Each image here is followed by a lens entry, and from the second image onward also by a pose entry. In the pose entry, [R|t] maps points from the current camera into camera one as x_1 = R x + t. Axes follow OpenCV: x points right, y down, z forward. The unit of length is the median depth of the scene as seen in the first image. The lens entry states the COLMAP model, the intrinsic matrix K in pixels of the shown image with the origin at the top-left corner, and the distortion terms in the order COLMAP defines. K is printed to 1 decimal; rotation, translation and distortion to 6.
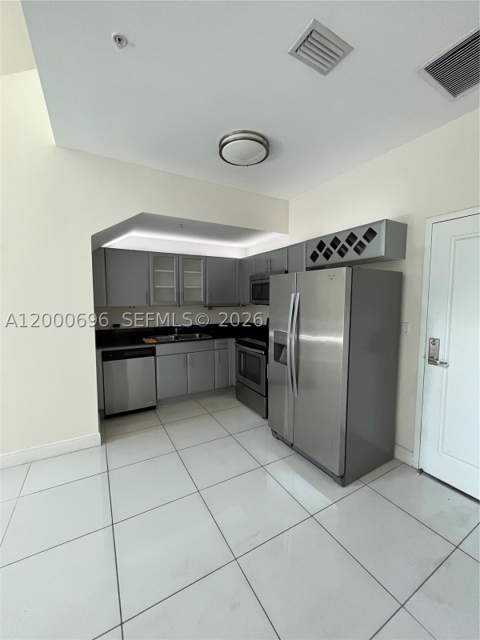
lens RADIAL K [[258.0, 0, 237.7], [0, 258.0, 317.5], [0, 0, 1]] dist [-0.002616, -0.000221]
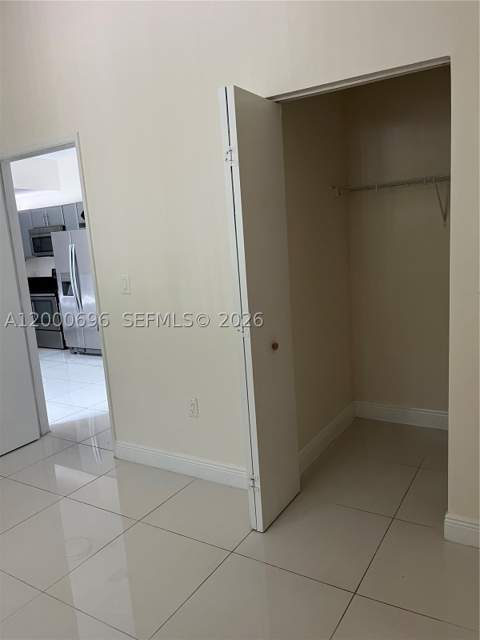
lens RADIAL K [[492.7, 0, 239.5], [0, 492.7, 319.9], [0, 0, 1]] dist [0.053289, -0.006957]
pose [[0.874995, -0.142406, 0.462714, -0.208302], [0.110688, 0.989289, 0.095155, 0.112797], [-0.471309, -0.032043, 0.881386, -1.315526]]
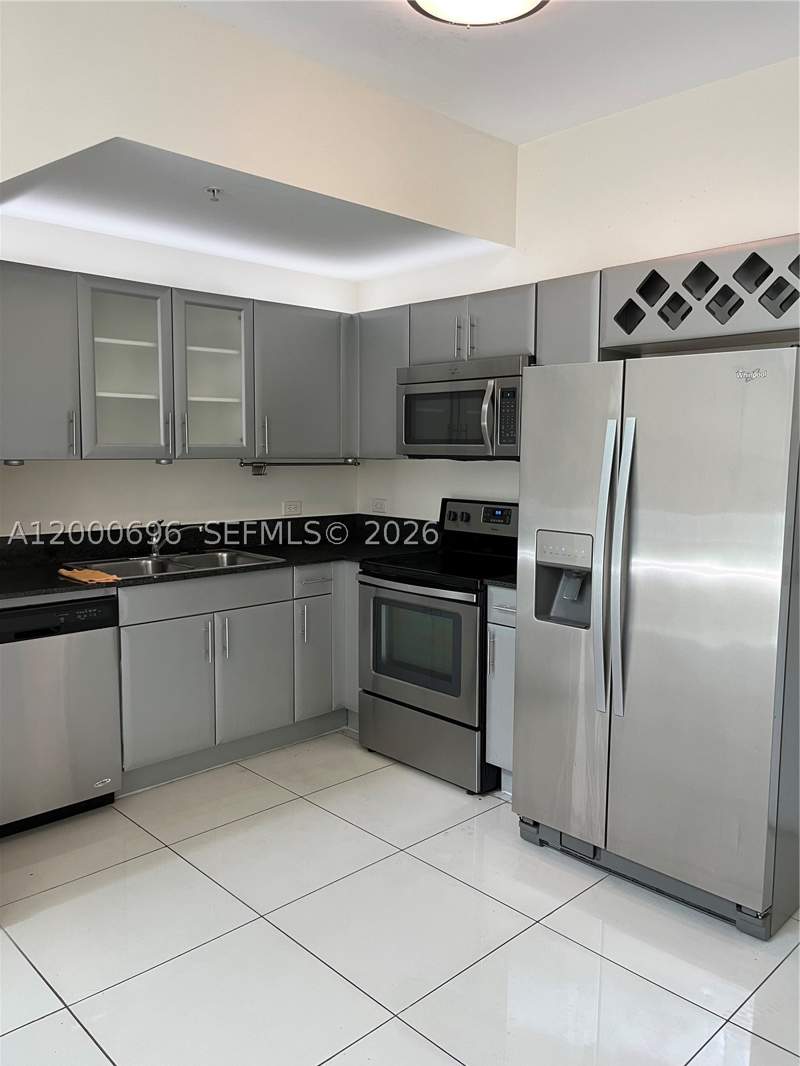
lens RADIAL K [[820.7, 0, 404.8], [0, 820.7, 531.9], [0, 0, 1]] dist [0.053289, -0.006957]
pose [[0.967502, -0.017449, 0.252260, -0.227135], [0.011008, 0.999577, 0.026925, 0.017222], [-0.252624, -0.023273, 0.967285, -0.010920]]
